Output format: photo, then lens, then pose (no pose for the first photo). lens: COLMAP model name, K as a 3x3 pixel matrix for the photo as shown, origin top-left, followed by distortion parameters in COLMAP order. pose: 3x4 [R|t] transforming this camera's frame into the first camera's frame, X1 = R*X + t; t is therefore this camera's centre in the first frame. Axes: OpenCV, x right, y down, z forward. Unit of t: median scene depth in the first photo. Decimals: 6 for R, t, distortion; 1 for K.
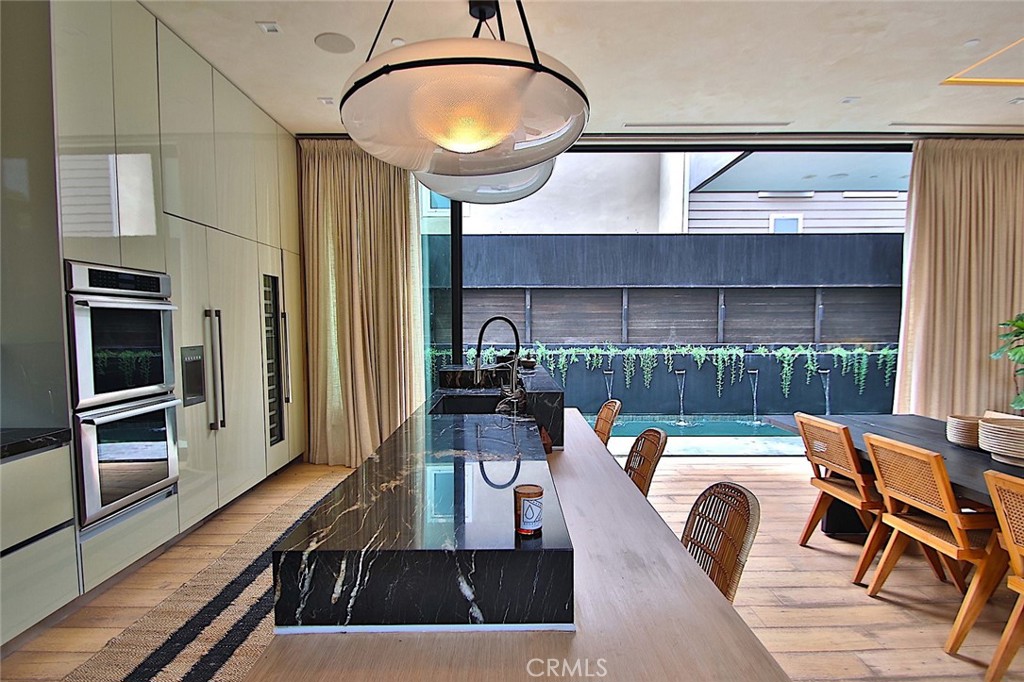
lens RADIAL K [[528.4, 0, 509.8], [0, 528.4, 356.3], [0, 0, 1]] dist [0.019624, -0.022672]
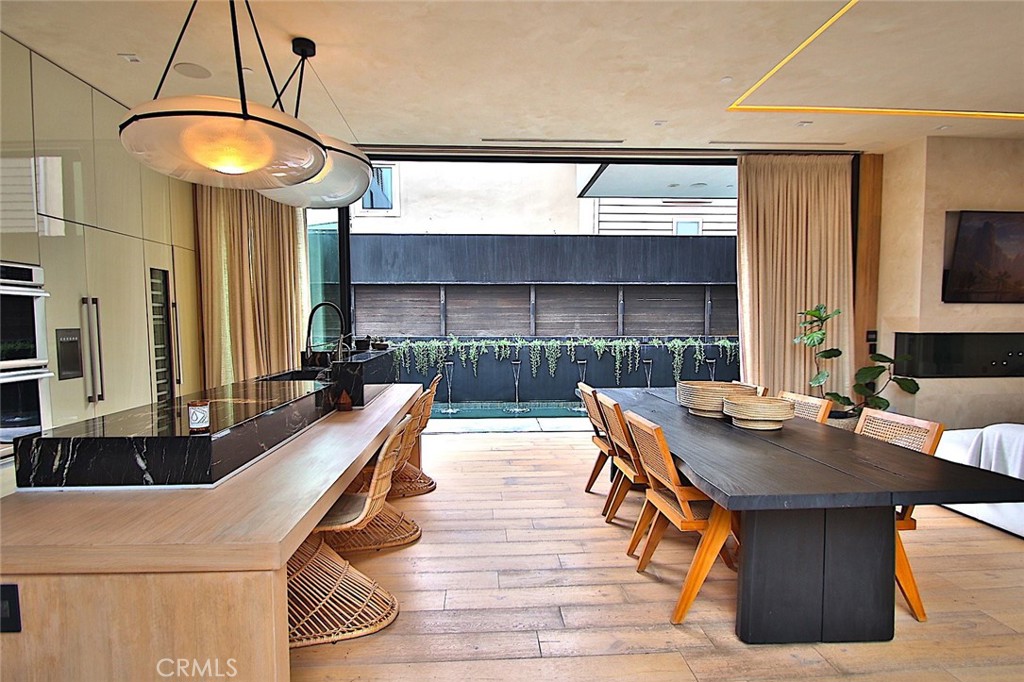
lens RADIAL K [[528.4, 0, 509.8], [0, 528.4, 356.3], [0, 0, 1]] dist [0.019624, -0.022672]
pose [[0.998829, -0.002824, 0.048303, 0.122033], [0.002783, 0.999996, 0.000918, 0.016910], [-0.048305, -0.000783, 0.998832, -0.080549]]
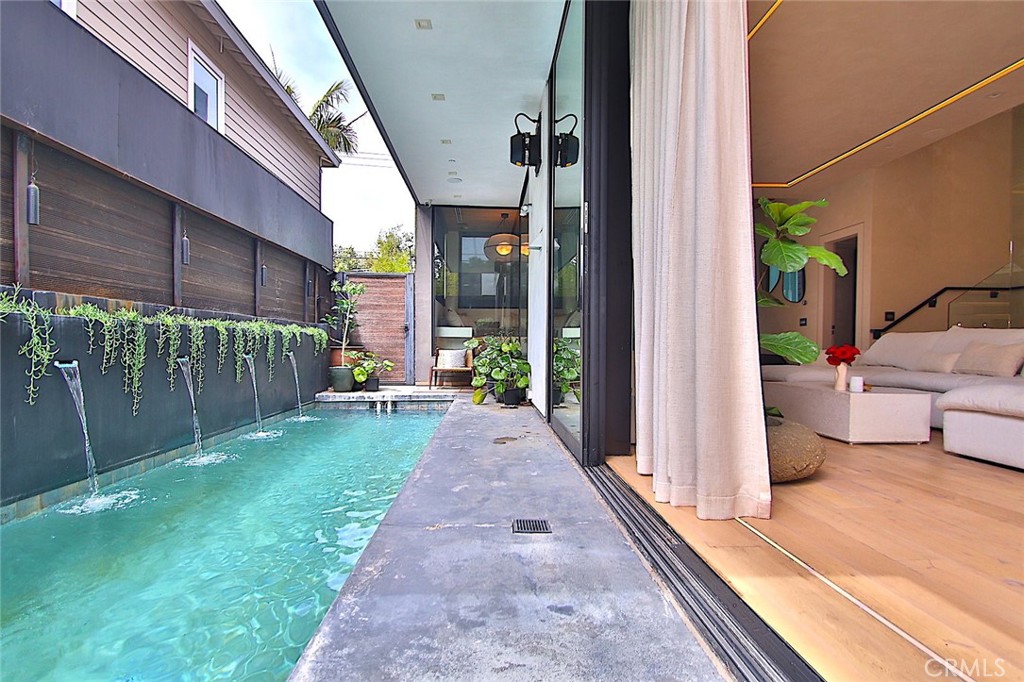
lens RADIAL K [[528.4, 0, 509.8], [0, 528.4, 356.3], [0, 0, 1]] dist [0.019624, -0.022672]
pose [[-0.036531, -0.018315, 0.999165, 0.222280], [0.062985, 0.997802, 0.020593, 0.034359], [-0.997346, 0.063685, -0.035297, 0.715762]]
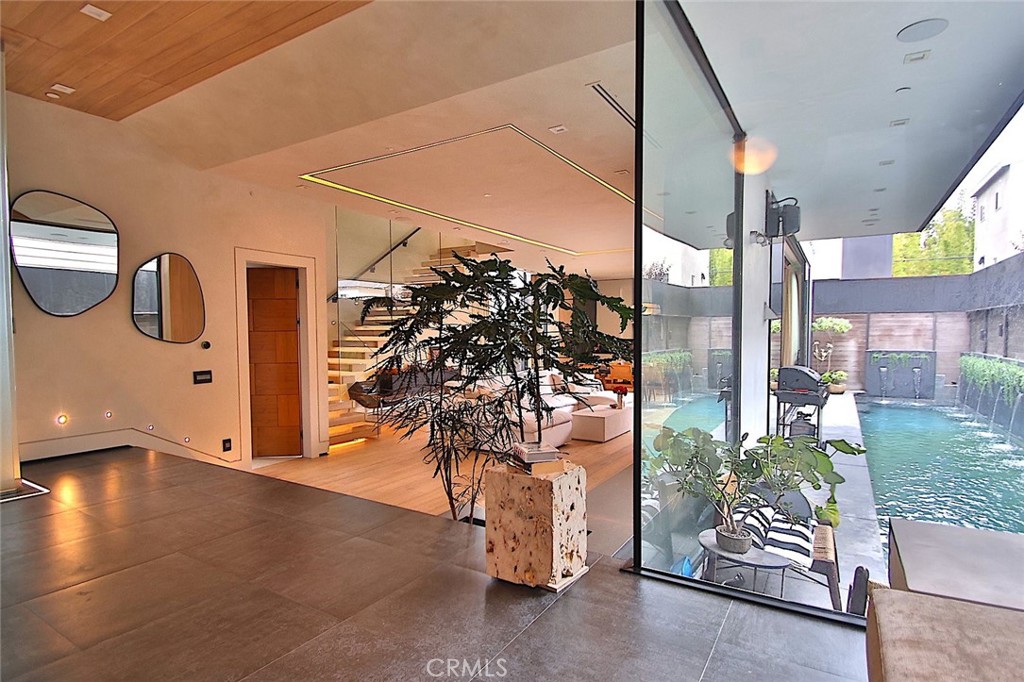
lens RADIAL K [[528.4, 0, 509.8], [0, 528.4, 356.3], [0, 0, 1]] dist [0.019624, -0.022672]
pose [[-0.534932, 0.042020, -0.843849, 1.566855], [-0.047760, 0.995662, 0.079856, -0.065689], [0.843544, 0.083020, -0.530605, 0.734631]]
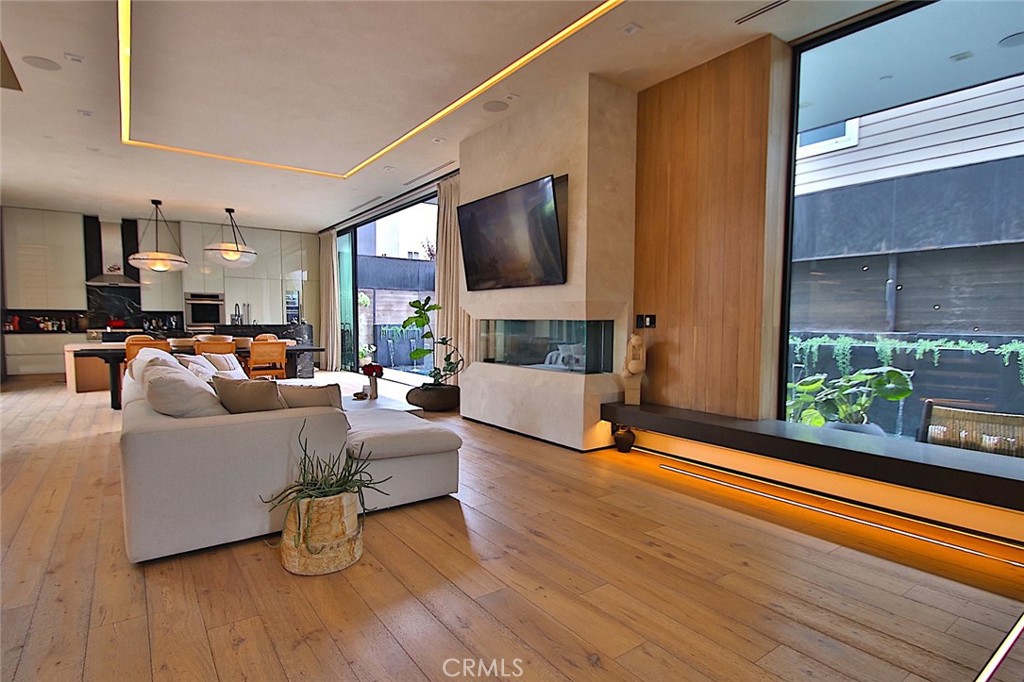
lens RADIAL K [[528.4, 0, 509.8], [0, 528.4, 356.3], [0, 0, 1]] dist [0.019624, -0.022672]
pose [[0.582764, 0.061263, -0.810329, 1.265522], [-0.060871, 0.997644, 0.031648, 0.014088], [0.810359, 0.030882, 0.585120, 0.171388]]
